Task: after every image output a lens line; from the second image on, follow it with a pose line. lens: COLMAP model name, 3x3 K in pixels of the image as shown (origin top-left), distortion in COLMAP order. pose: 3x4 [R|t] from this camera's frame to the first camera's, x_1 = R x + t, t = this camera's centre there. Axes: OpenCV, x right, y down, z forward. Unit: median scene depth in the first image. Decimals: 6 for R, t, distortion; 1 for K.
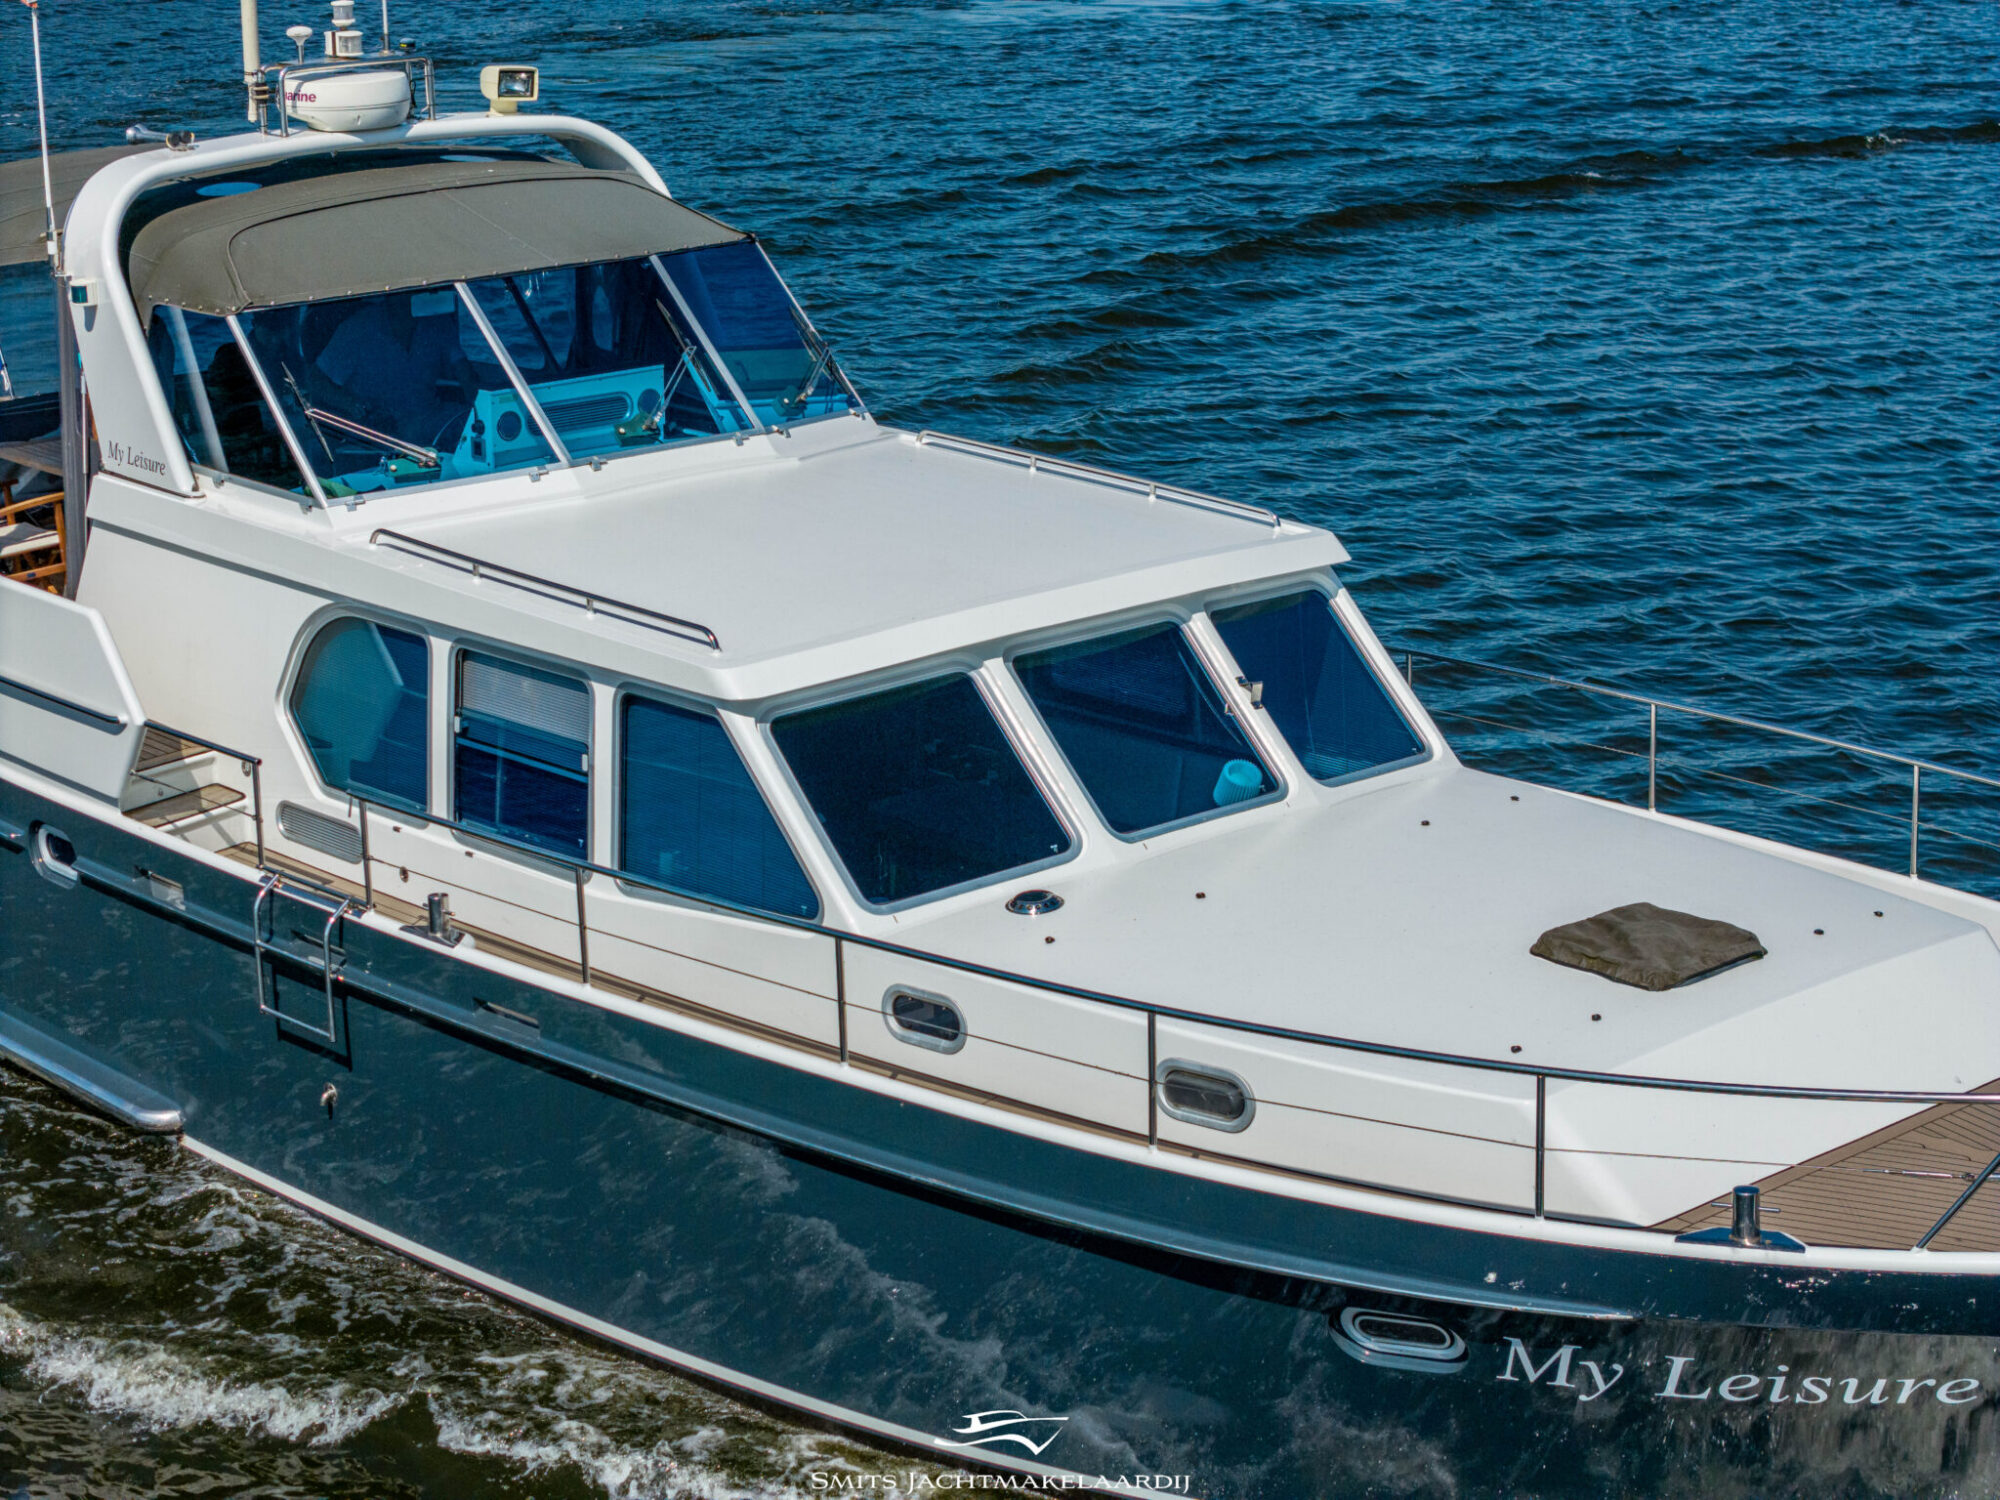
lens RADIAL K [[4046.9, 0, 1000.0], [0, 4046.9, 750.0], [0, 0, 1]] dist [-0.148382, 0.367961]
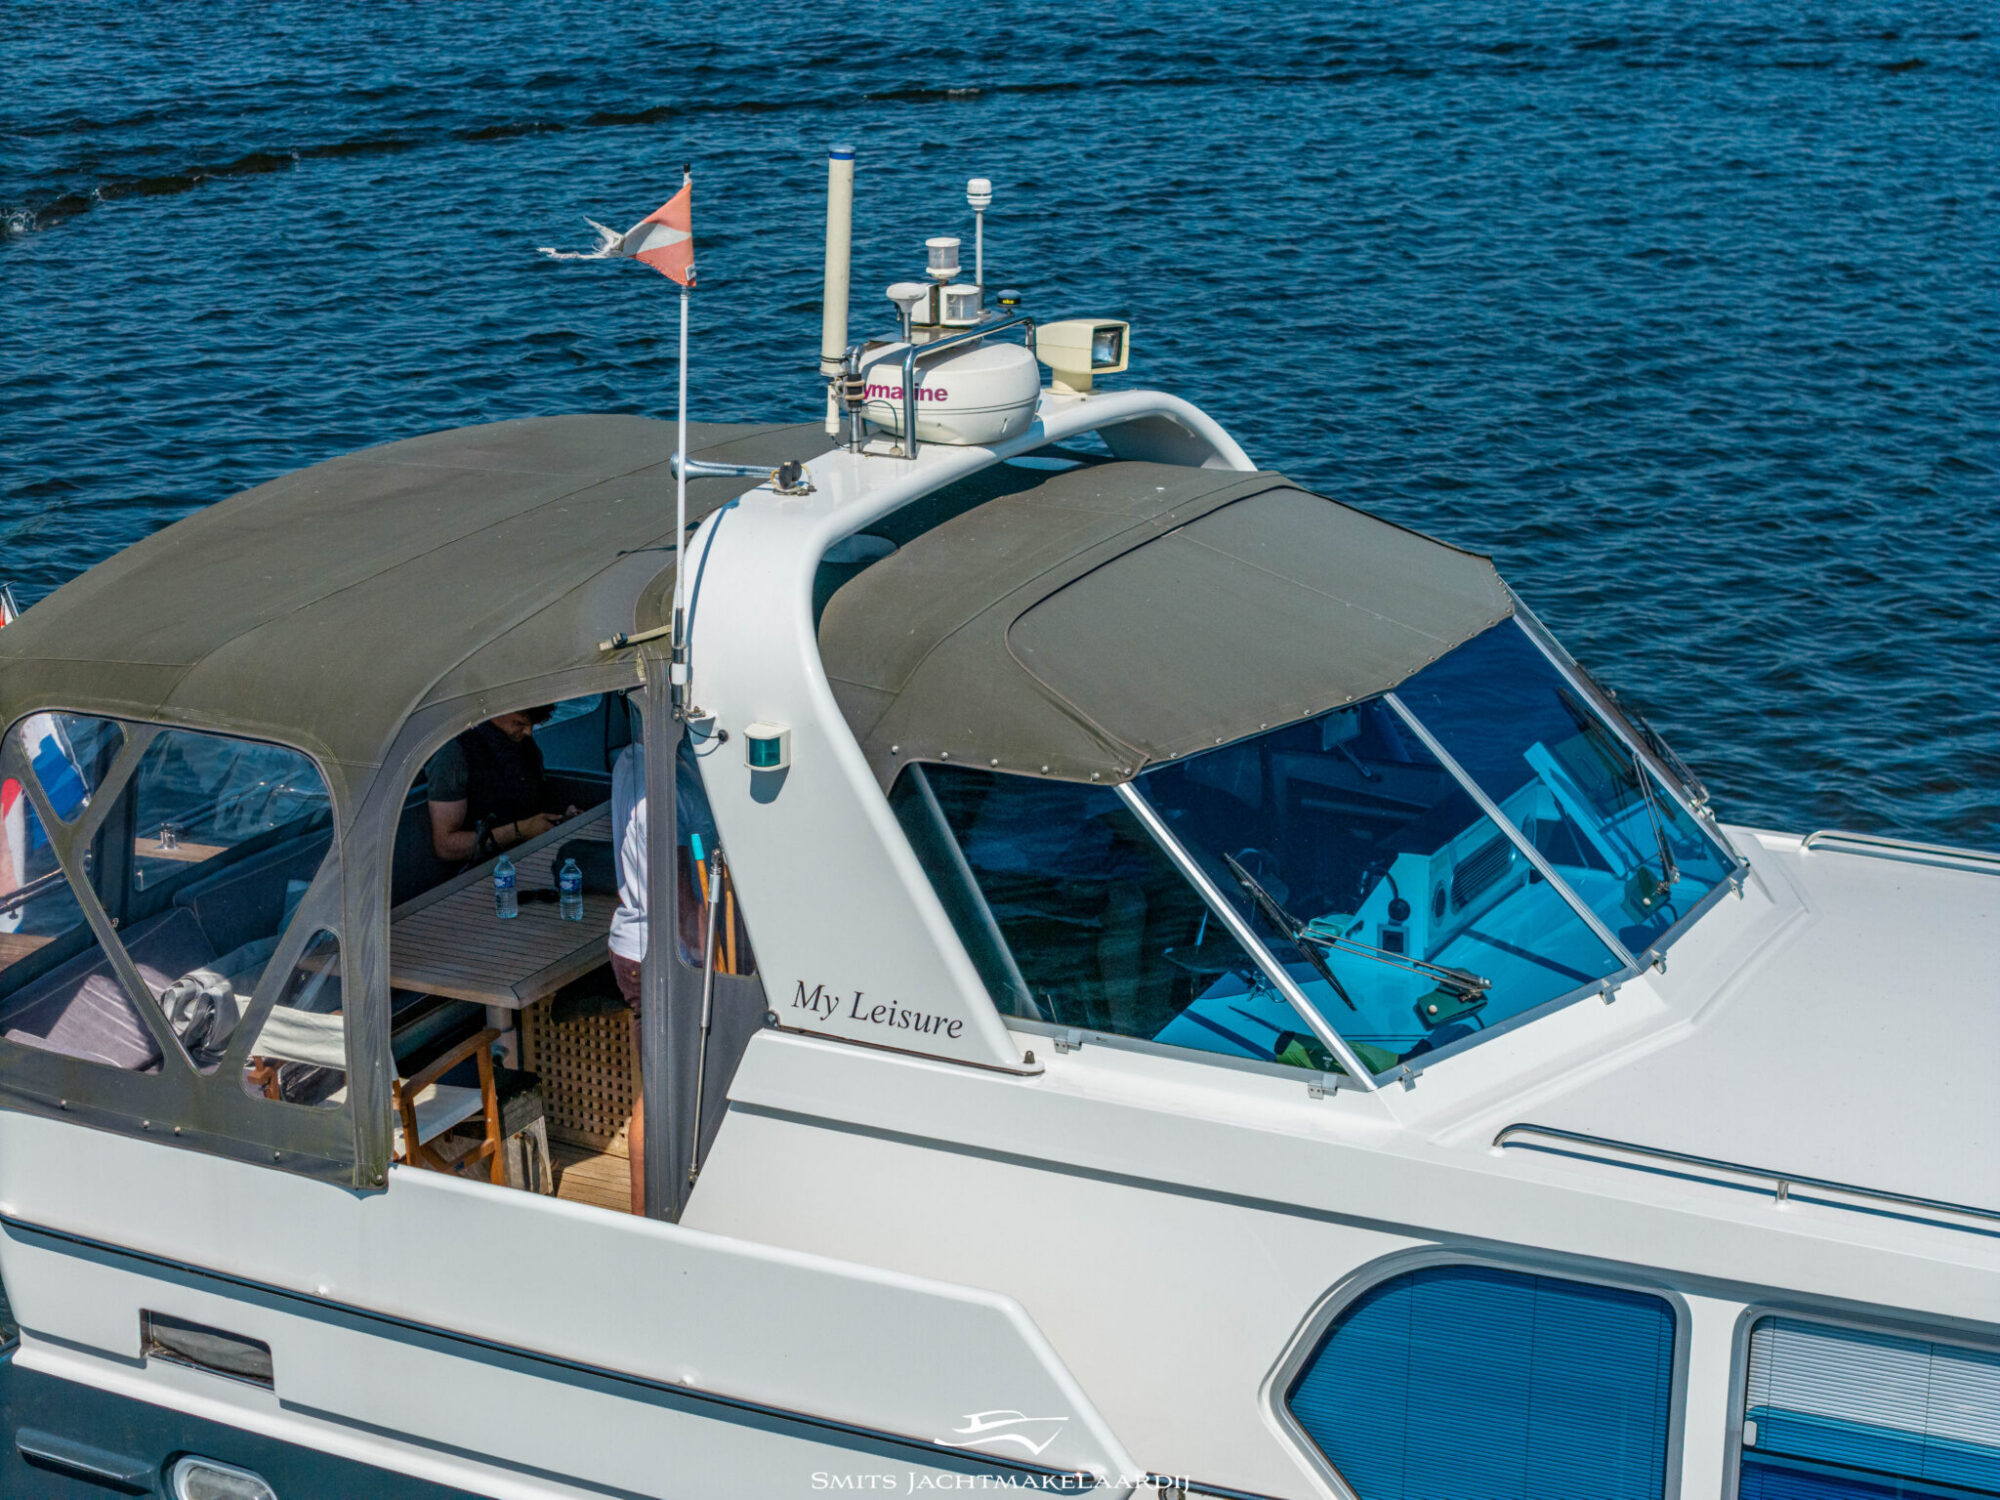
lens RADIAL K [[4136.7, 0, 1000.0], [0, 4136.7, 750.0], [0, 0, 1]] dist [-0.220459, -0.061713]
pose [[0.935079, -0.083864, 0.344374, -0.415280], [0.085635, 0.996275, 0.010094, -0.117701], [-0.343938, 0.020052, 0.938778, 0.400481]]
